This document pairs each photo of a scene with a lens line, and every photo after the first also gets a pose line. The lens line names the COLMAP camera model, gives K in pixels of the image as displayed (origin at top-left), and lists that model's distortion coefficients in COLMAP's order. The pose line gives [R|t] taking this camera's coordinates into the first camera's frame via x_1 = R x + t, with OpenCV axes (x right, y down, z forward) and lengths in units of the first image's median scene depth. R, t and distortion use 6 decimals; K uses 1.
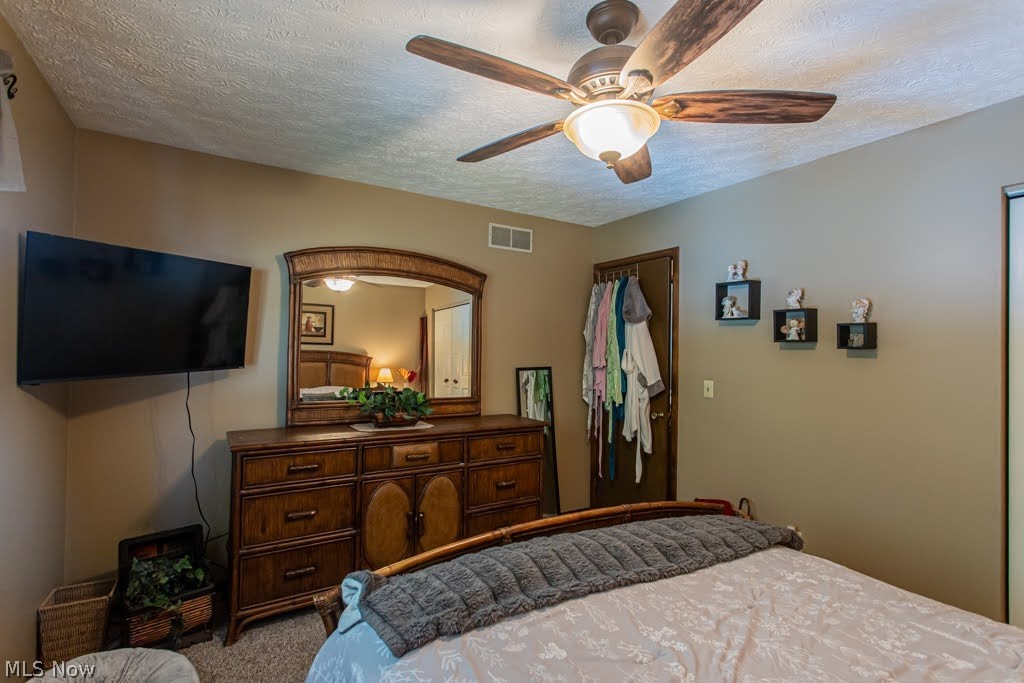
lens RADIAL K [[484.9, 0, 507.5], [0, 484.9, 337.7], [0, 0, 1]] dist [0.001402, 0.000121]
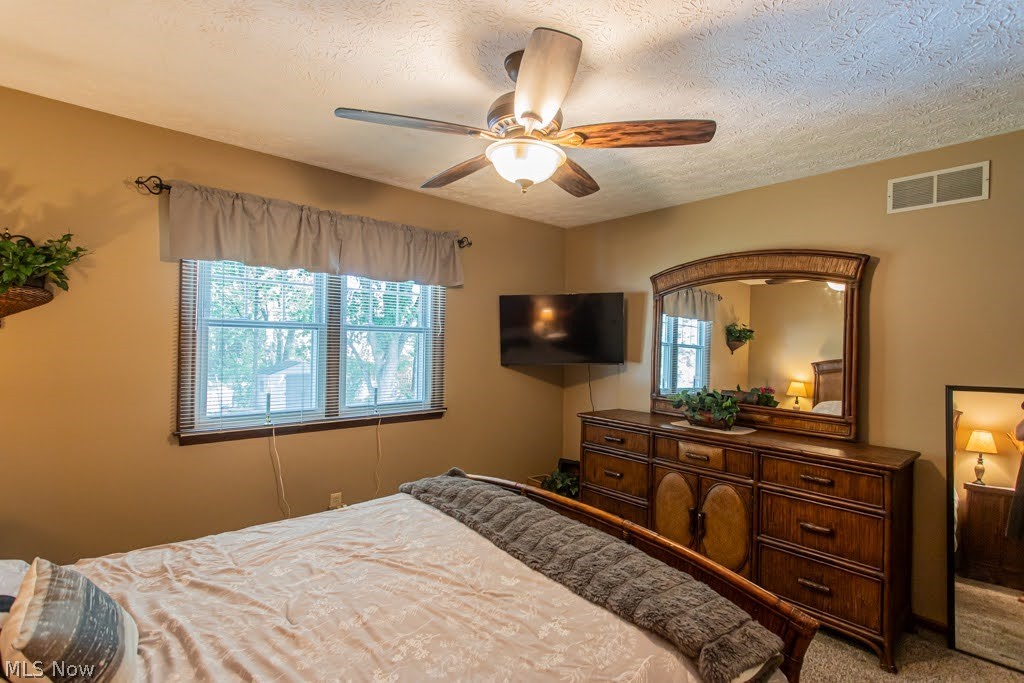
lens RADIAL K [[493.0, 0, 519.9], [0, 493.0, 339.9], [0, 0, 1]] dist [0.001153, 0.000022]
pose [[0.176499, -0.017814, -0.984140, 0.758409], [0.007160, 0.999833, -0.016814, 0.011082], [0.984275, -0.004079, 0.176597, 0.428795]]
